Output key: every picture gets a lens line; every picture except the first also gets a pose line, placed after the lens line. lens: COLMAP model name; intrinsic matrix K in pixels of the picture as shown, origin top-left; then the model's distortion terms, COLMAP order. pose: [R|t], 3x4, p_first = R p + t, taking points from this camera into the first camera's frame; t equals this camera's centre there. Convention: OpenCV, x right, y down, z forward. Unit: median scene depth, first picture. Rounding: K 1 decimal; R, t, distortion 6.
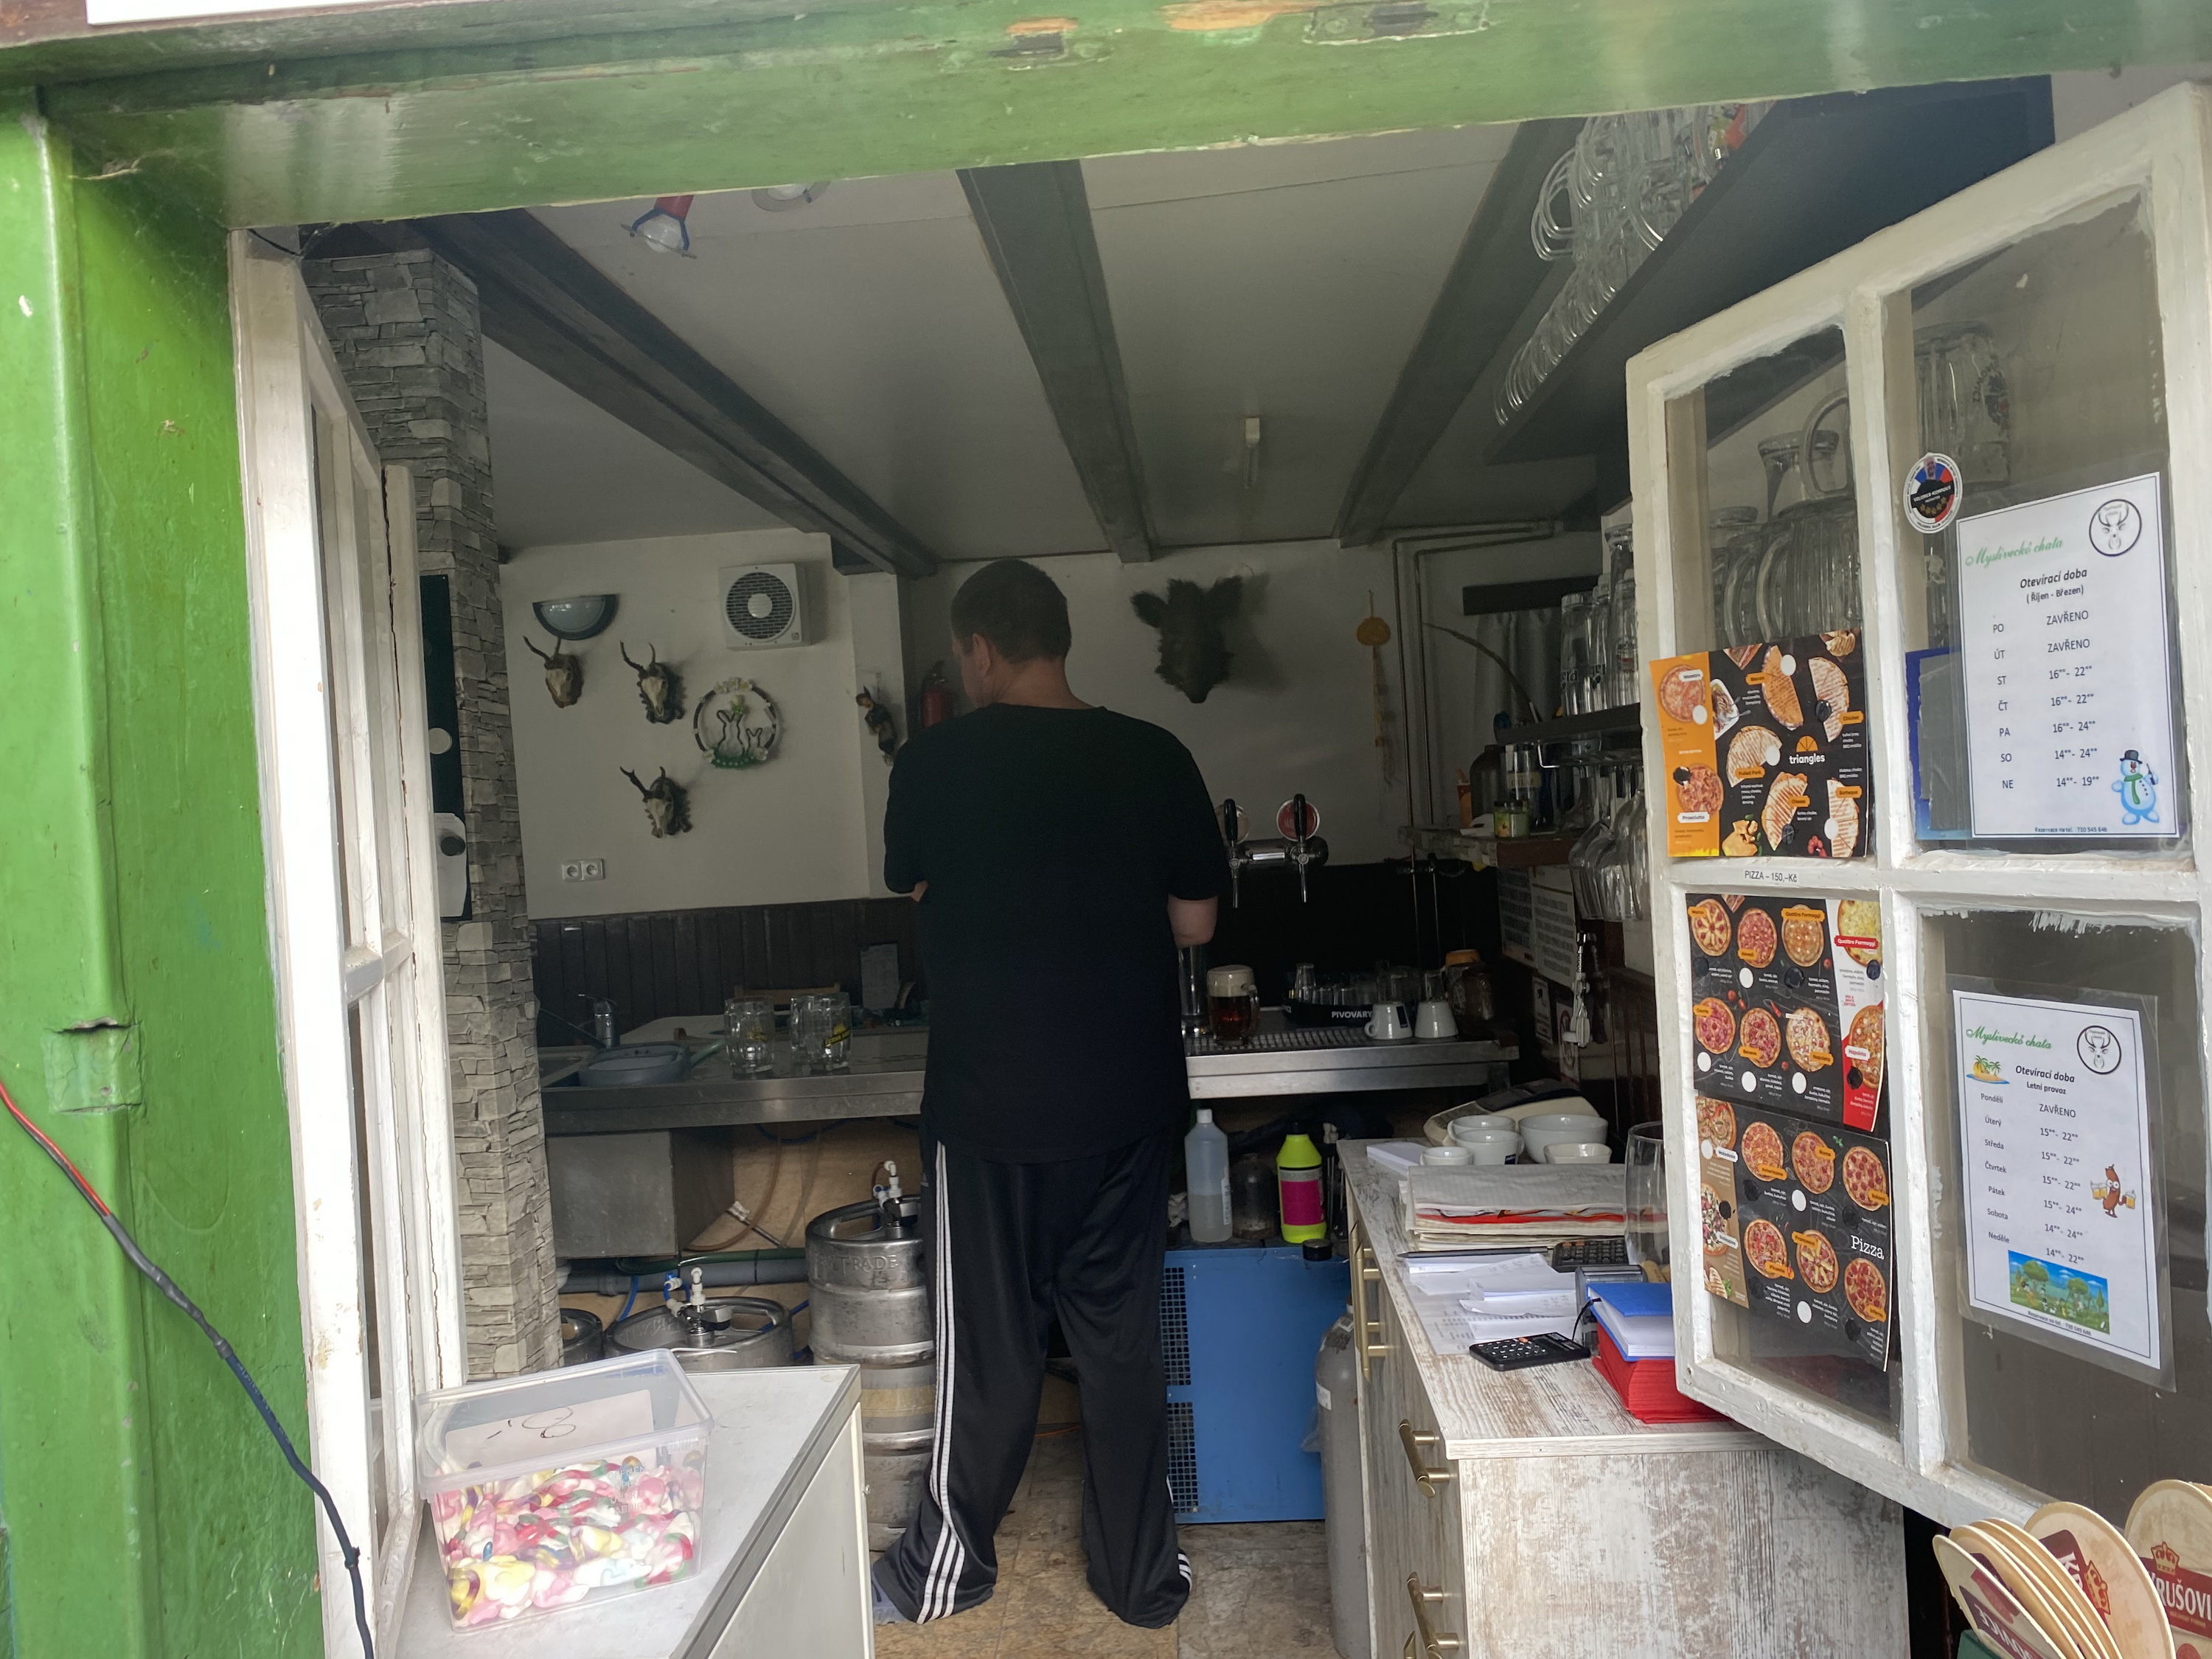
lens RADIAL K [[1686.9, 0, 1114.6], [0, 1686.9, 836.4], [0, 0, 1]] dist [0.026914, -0.038471]
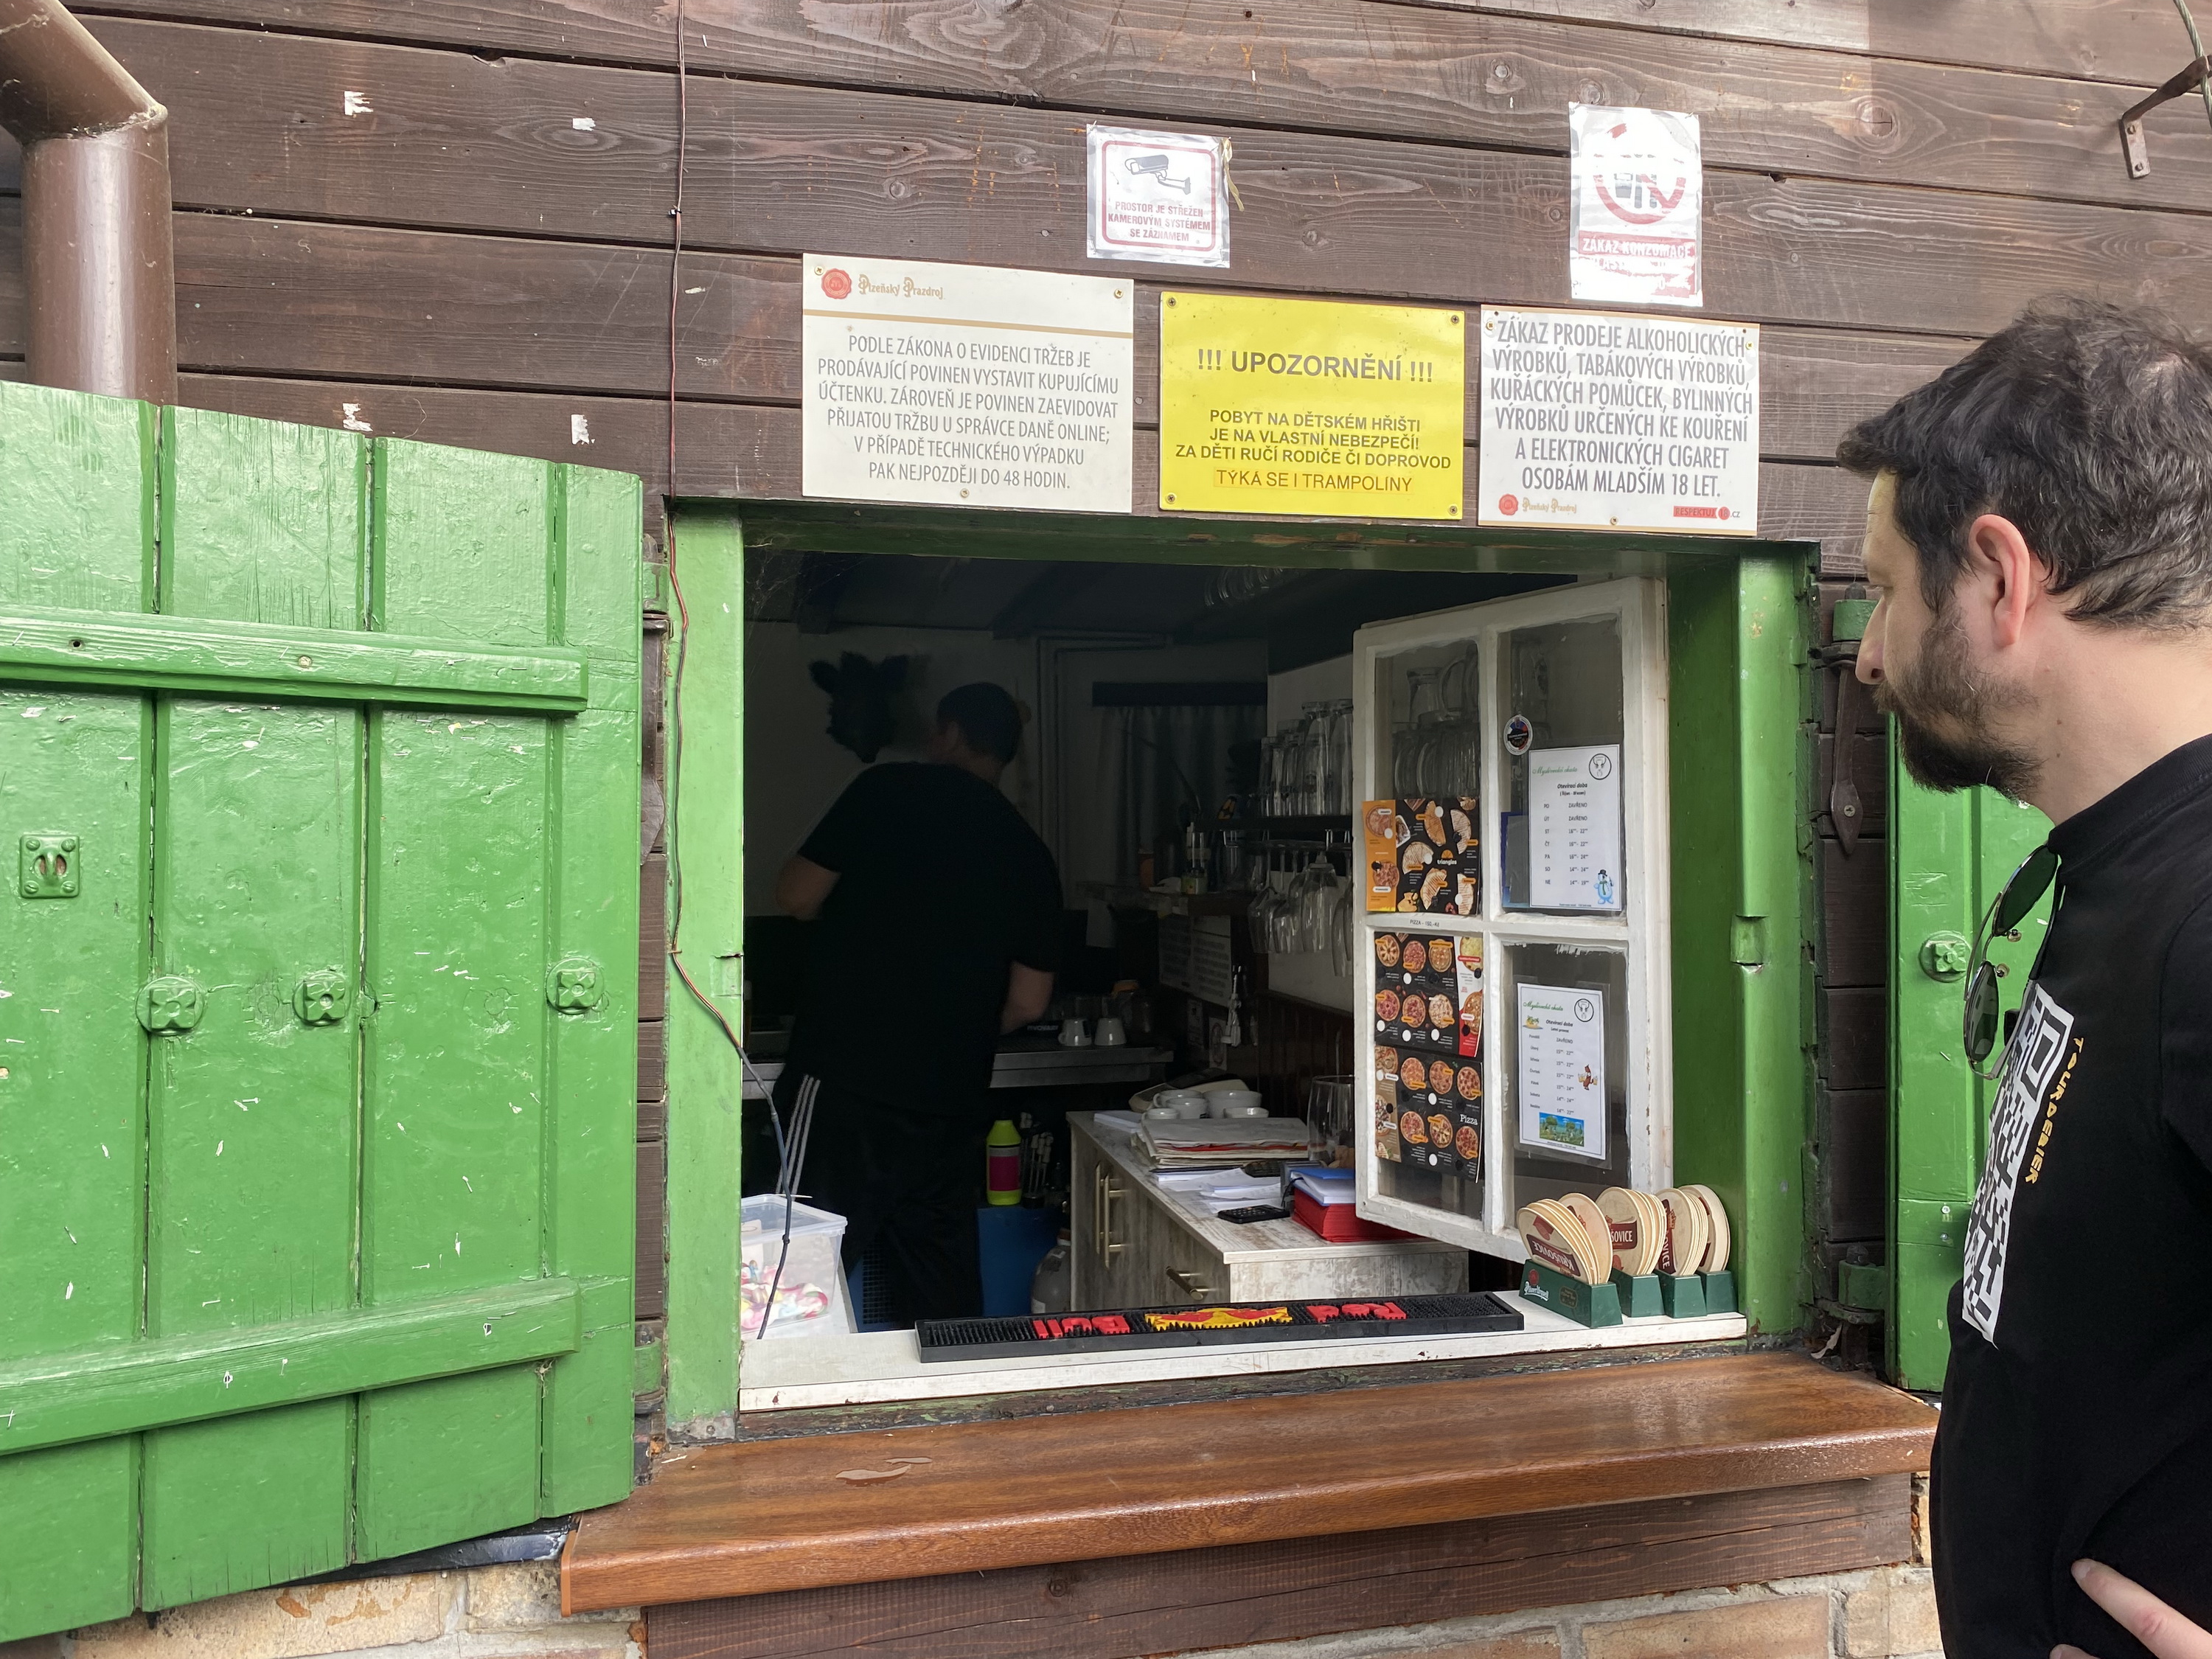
lens RADIAL K [[1686.9, 0, 1113.4], [0, 1686.9, 813.8], [0, 0, 1]] dist [0.026914, -0.038471]
pose [[0.961017, 0.059278, 0.270059, -0.427205], [-0.047860, 0.997667, -0.048677, 0.009530], [-0.272314, 0.033854, 0.961613, -0.659616]]
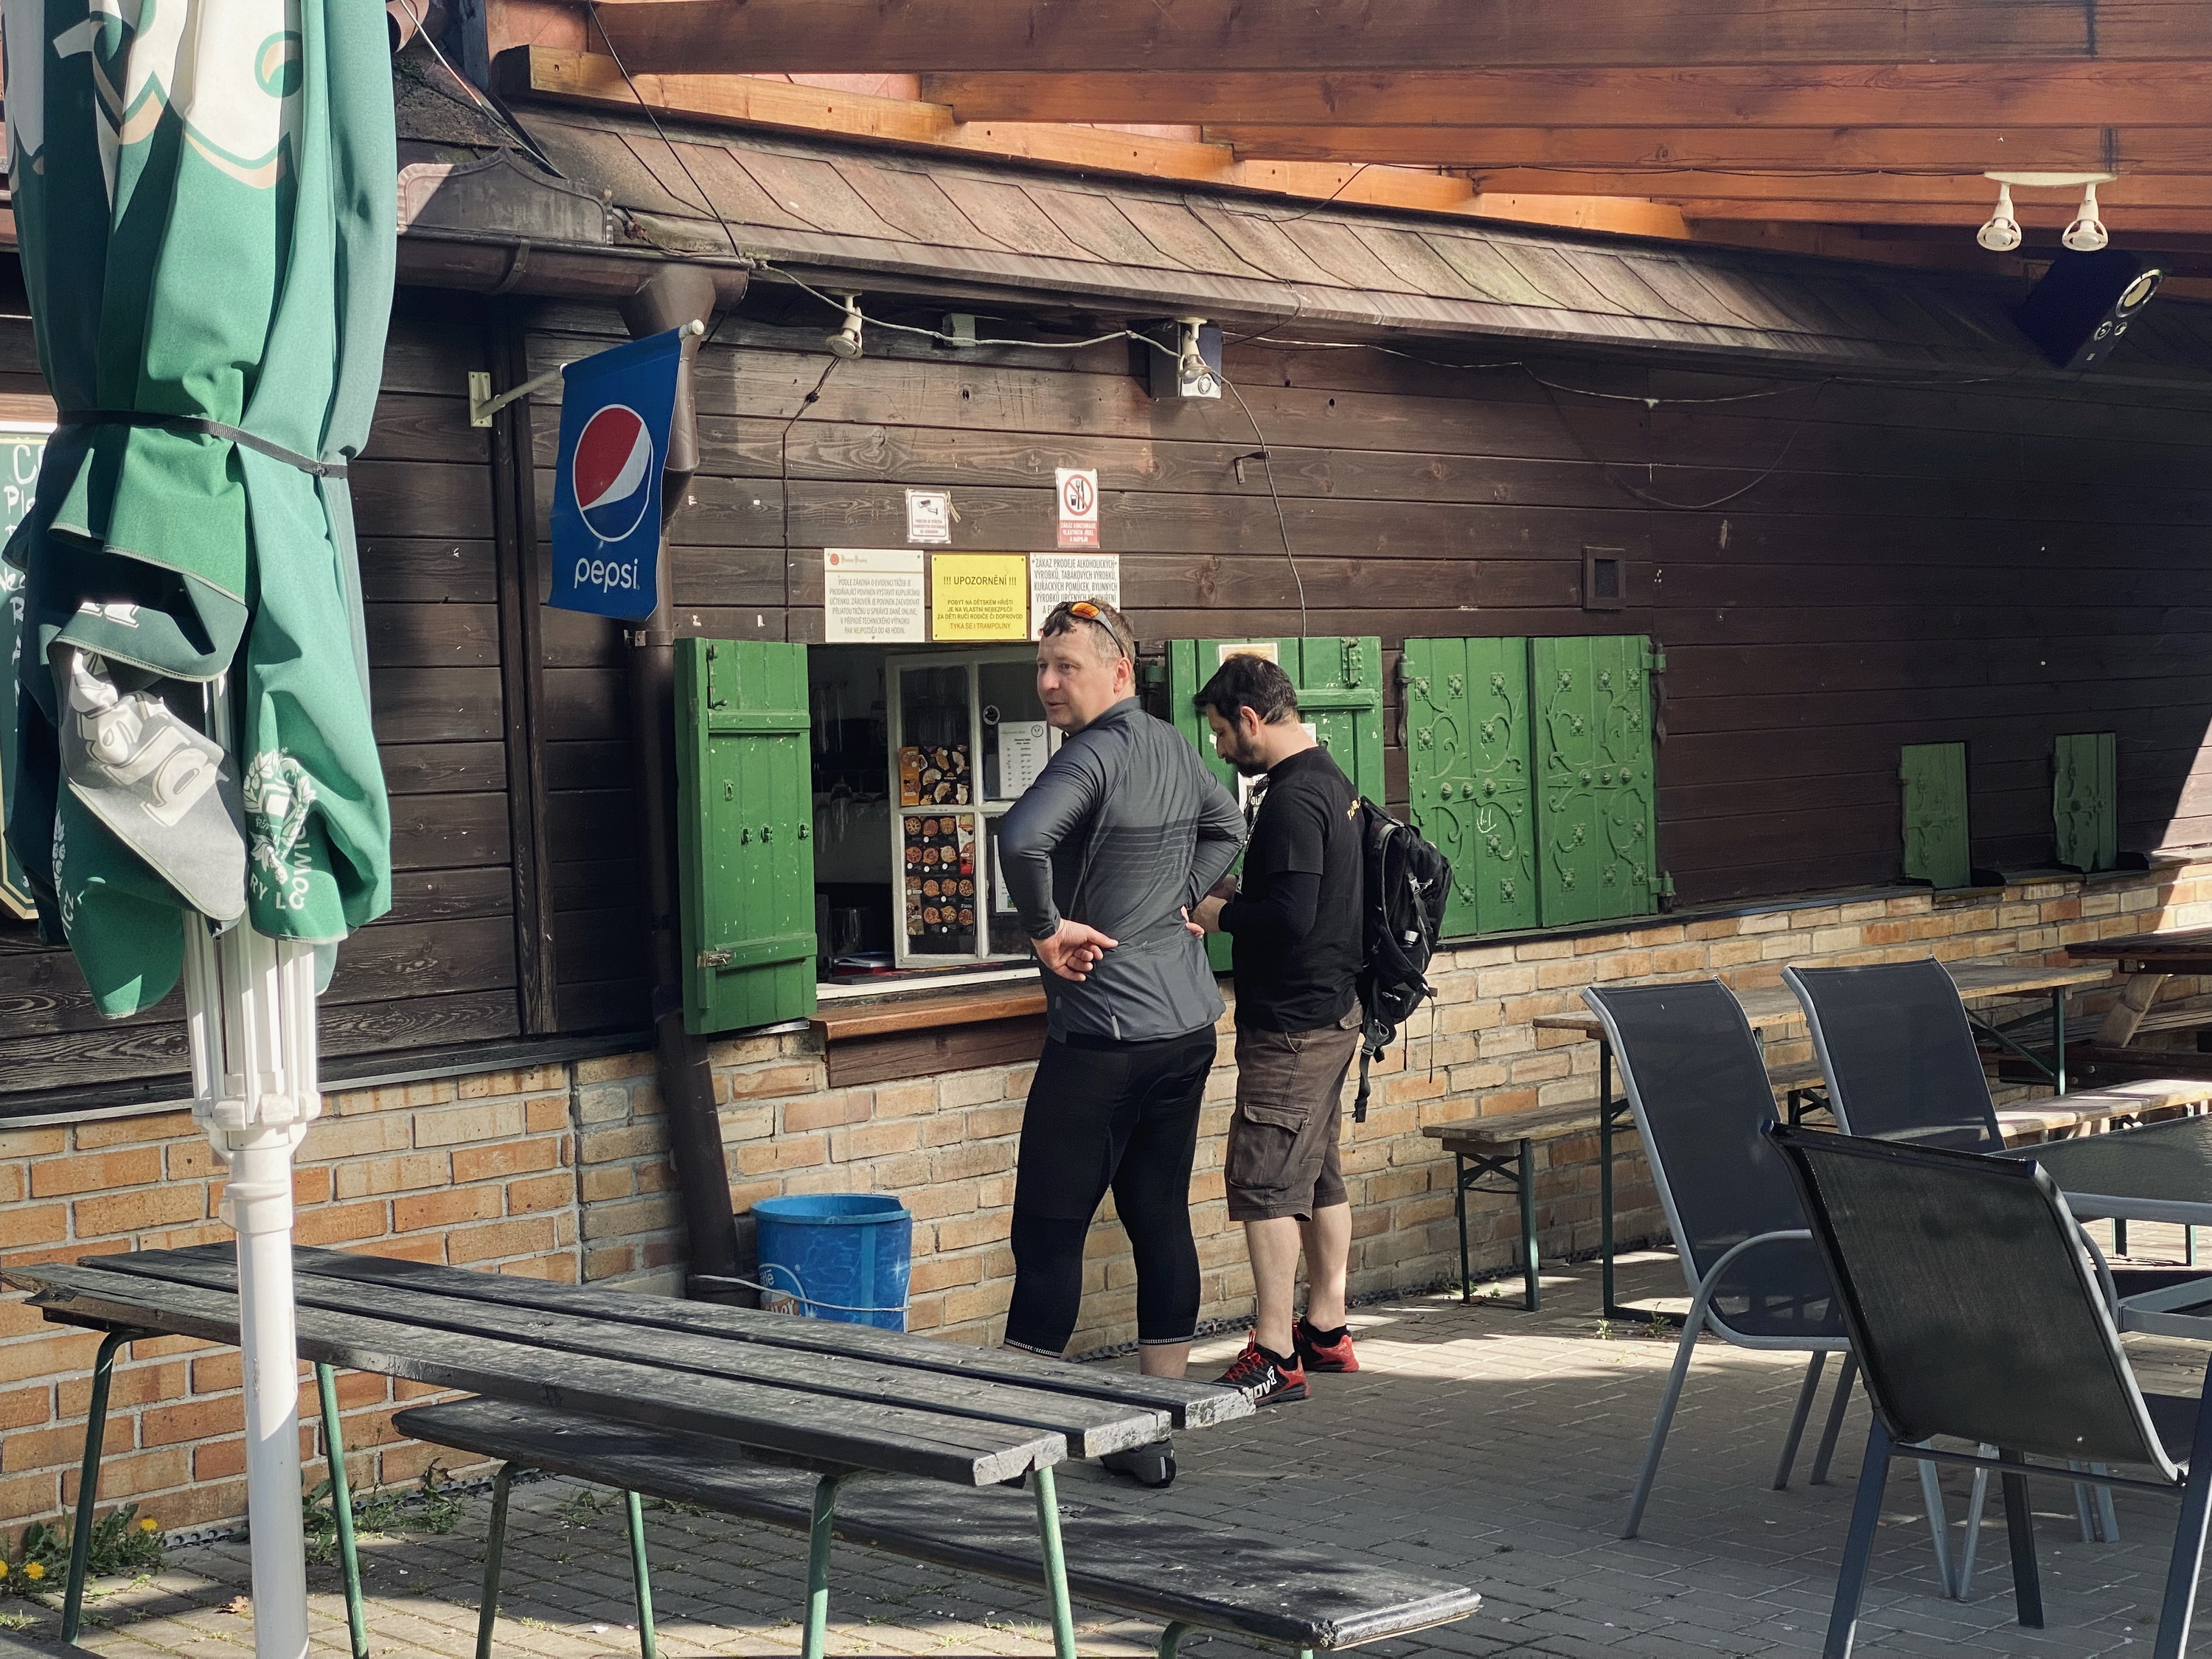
lens RADIAL K [[3313.1, 0, 1106.4], [0, 3313.1, 816.9], [0, 0, 1]] dist [0.088417, 0.000000]
pose [[0.672380, 0.015375, 0.740046, -4.422875], [0.004933, 0.999669, -0.025251, 0.209454], [-0.740190, 0.020629, 0.672082, -3.866216]]
